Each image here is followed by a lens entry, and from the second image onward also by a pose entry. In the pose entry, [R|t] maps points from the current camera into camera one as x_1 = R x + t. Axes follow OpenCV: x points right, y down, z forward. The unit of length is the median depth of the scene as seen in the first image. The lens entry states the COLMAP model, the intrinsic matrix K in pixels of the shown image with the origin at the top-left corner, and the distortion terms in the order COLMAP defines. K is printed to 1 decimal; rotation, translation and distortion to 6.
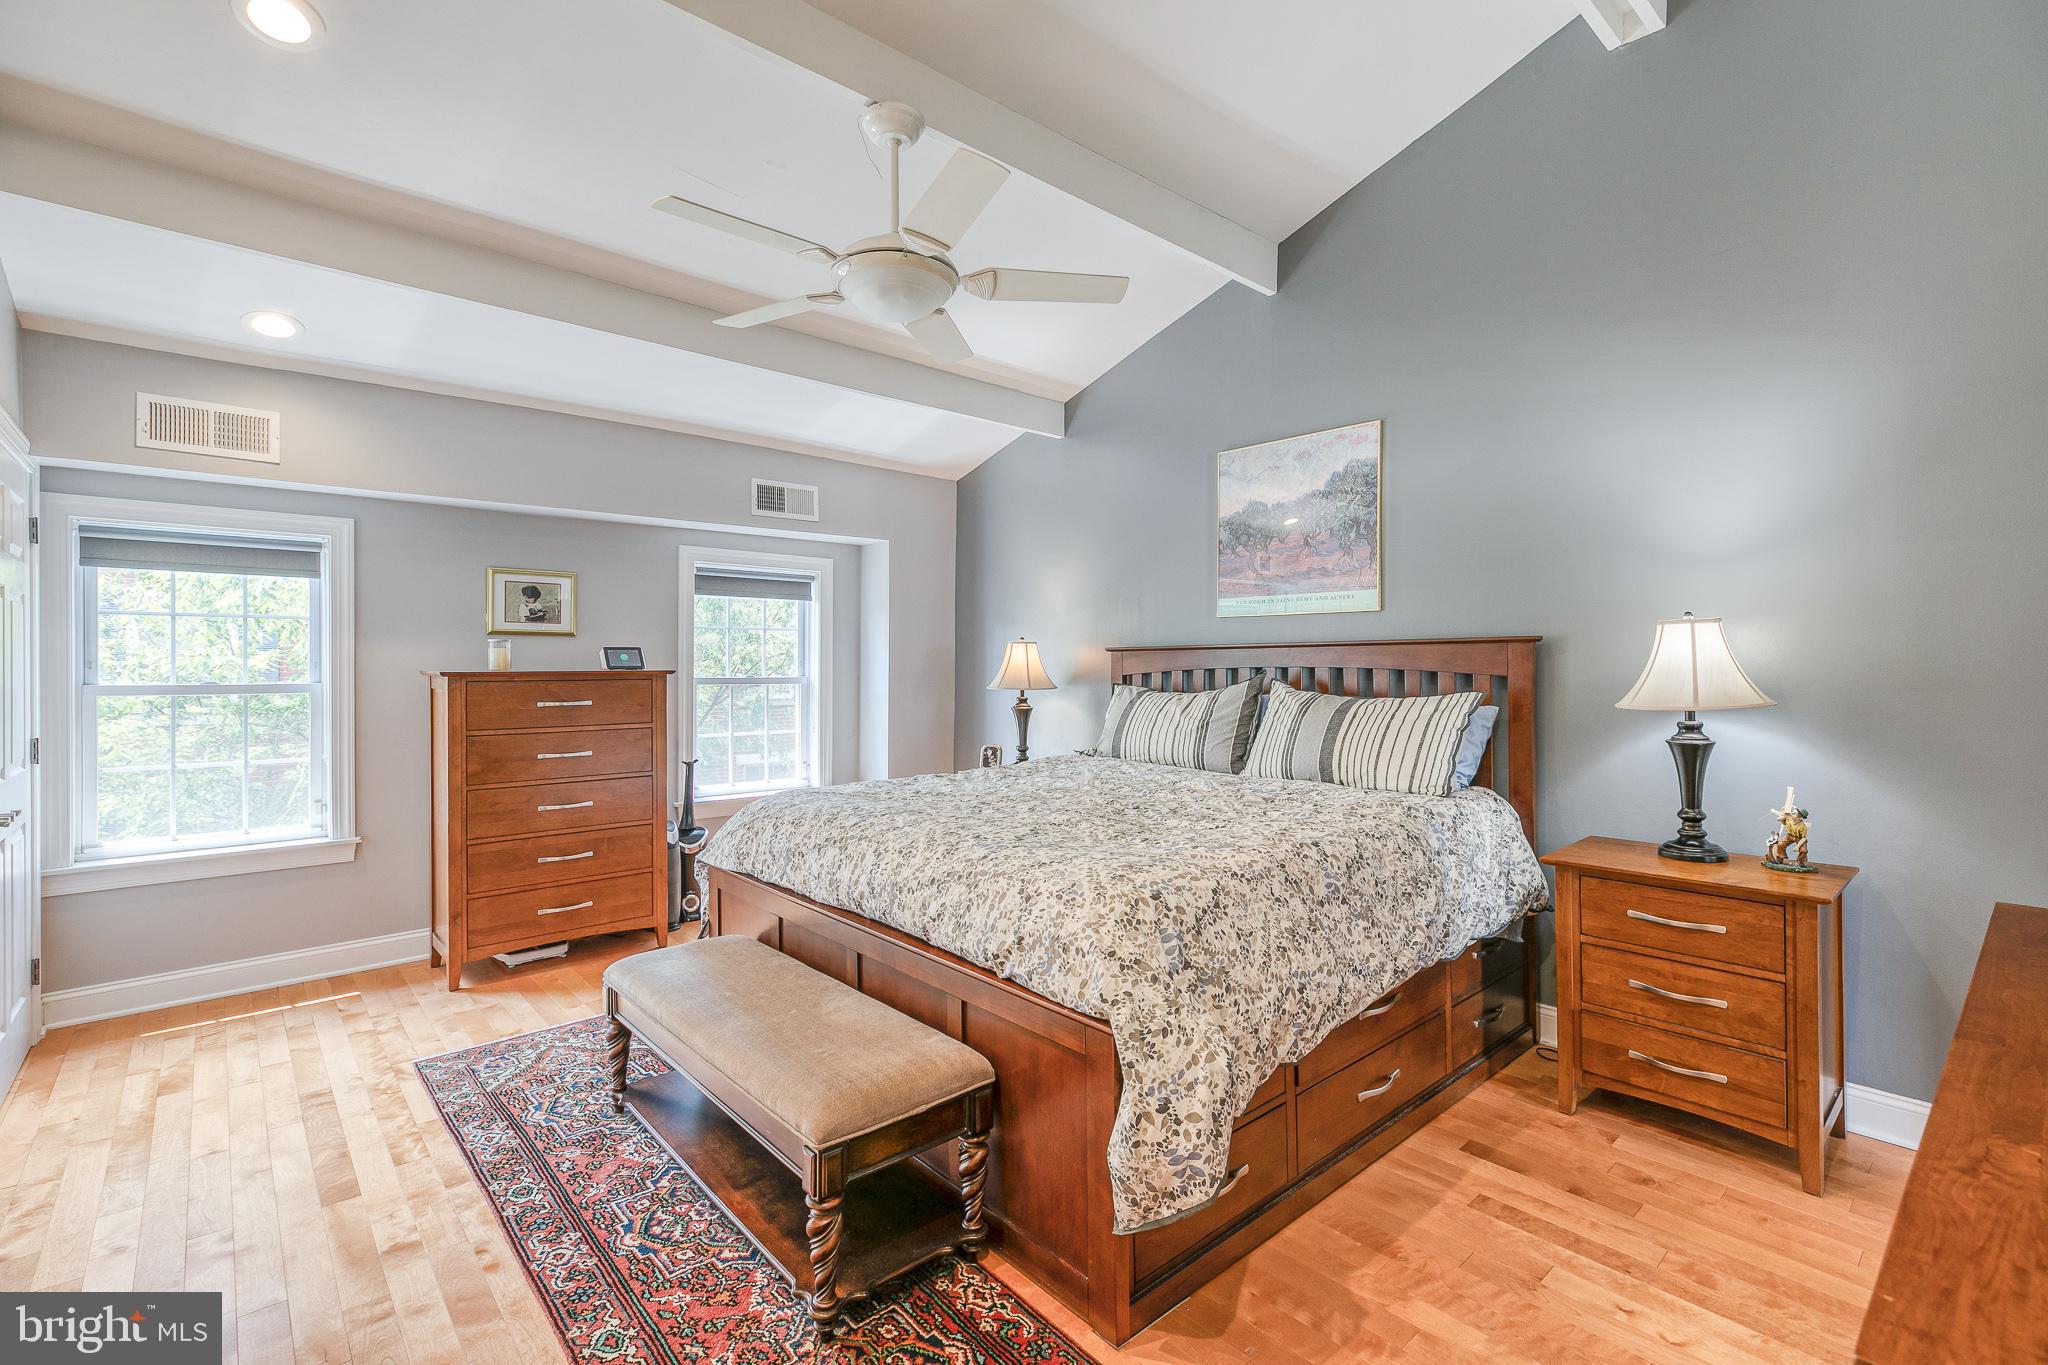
lens RADIAL K [[924.9, 0, 1016.6], [0, 924.9, 653.0], [0, 0, 1]] dist [0.009363, 0.000331]
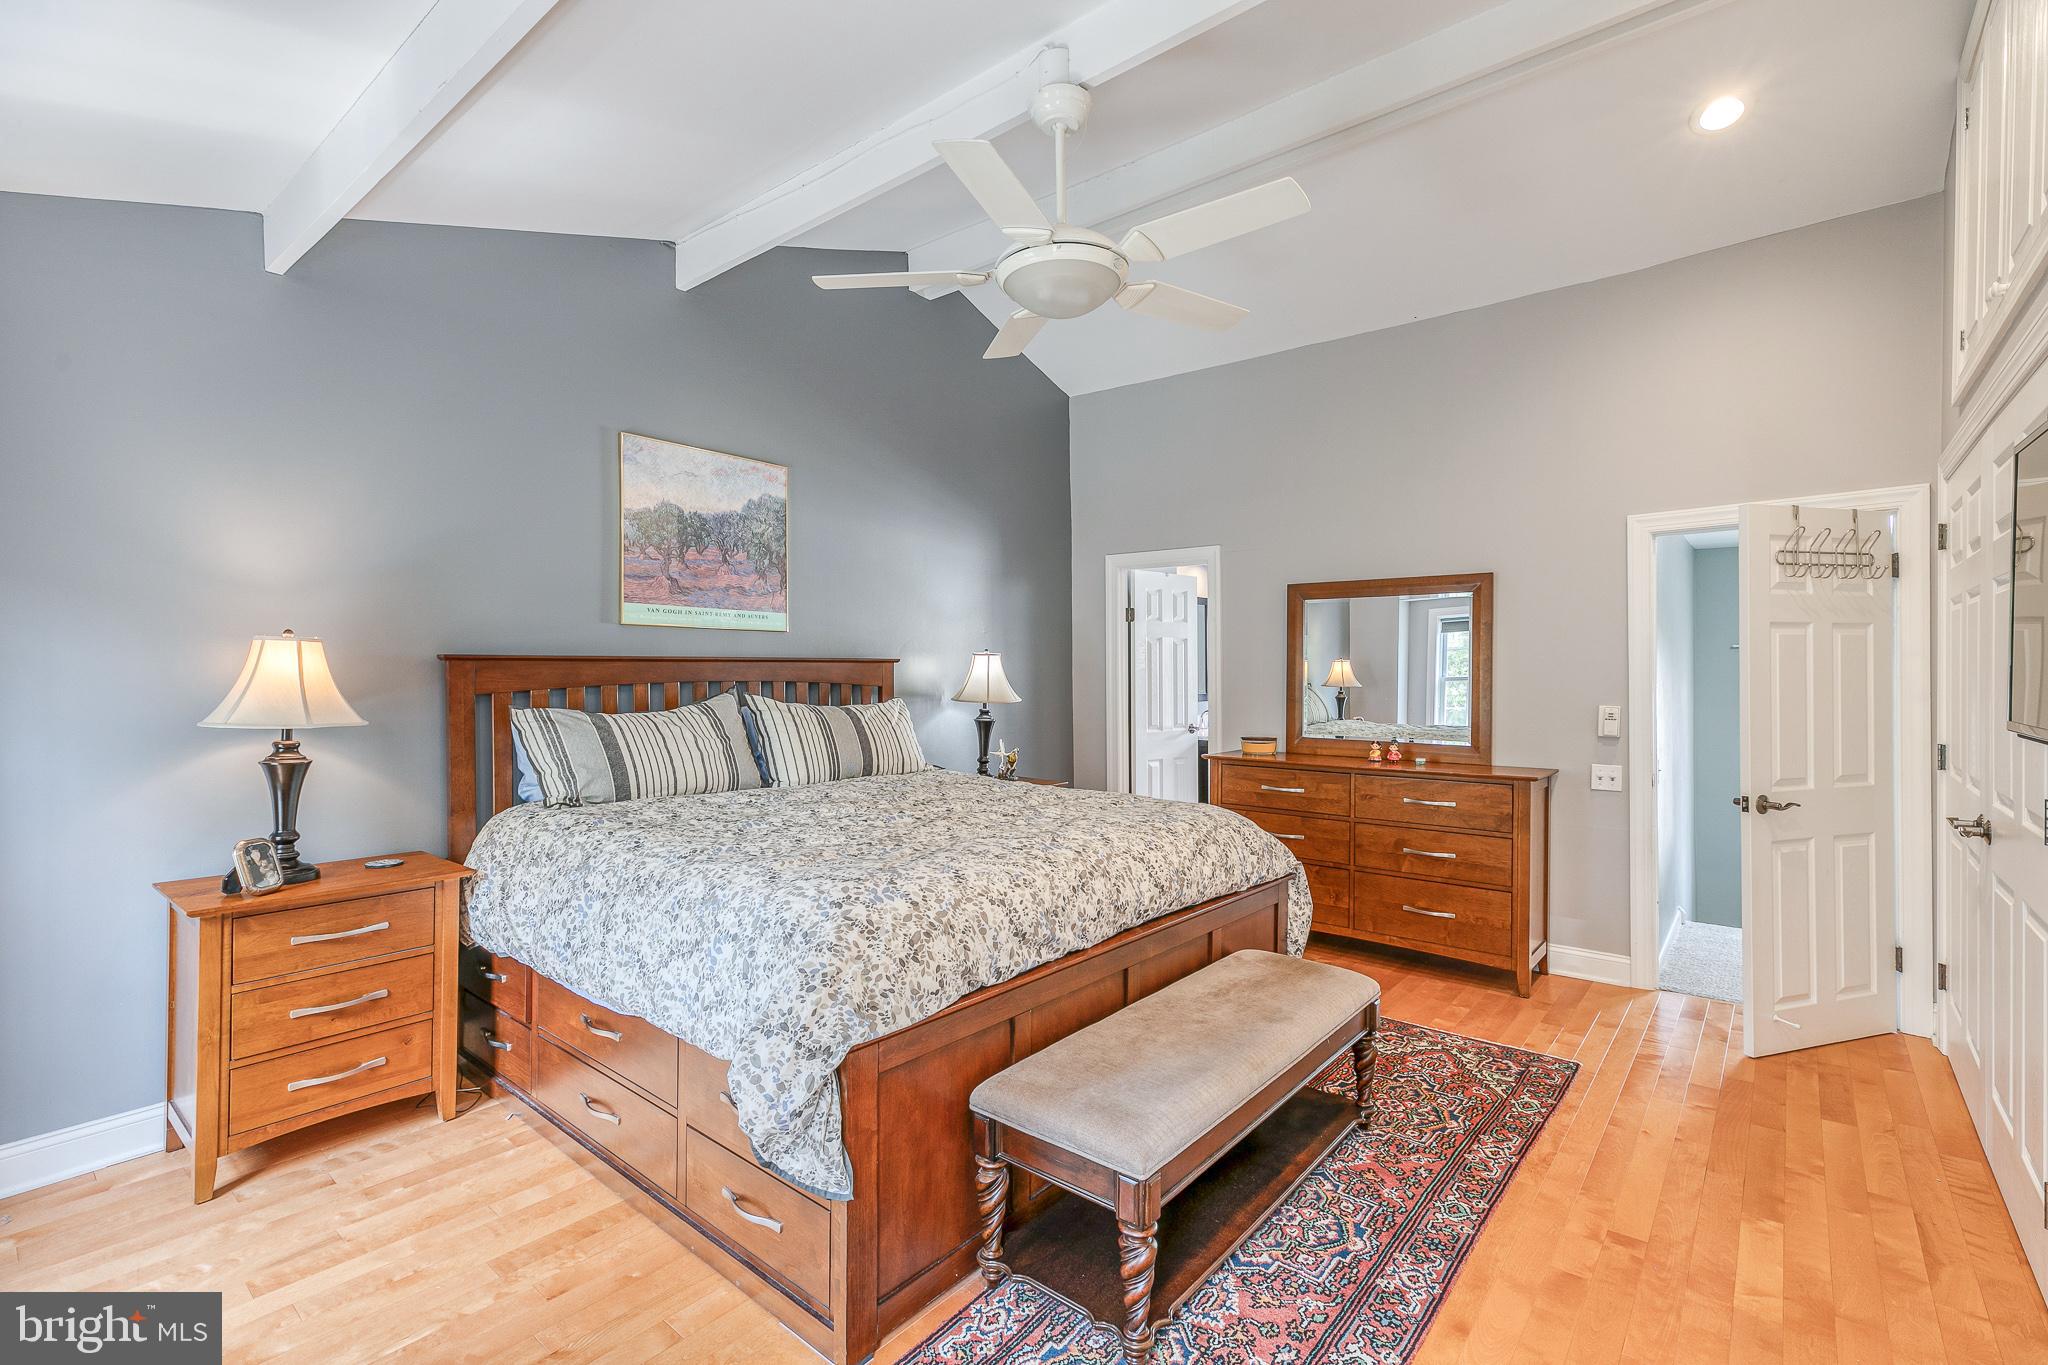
lens RADIAL K [[924.9, 0, 1024.3], [0, 924.9, 677.9], [0, 0, 1]] dist [0.009363, 0.000331]
pose [[-0.164858, 0.001653, 0.986316, -0.789029], [-0.006830, 0.999973, -0.002817, 0.012275], [-0.986294, -0.007201, -0.164843, 0.890911]]
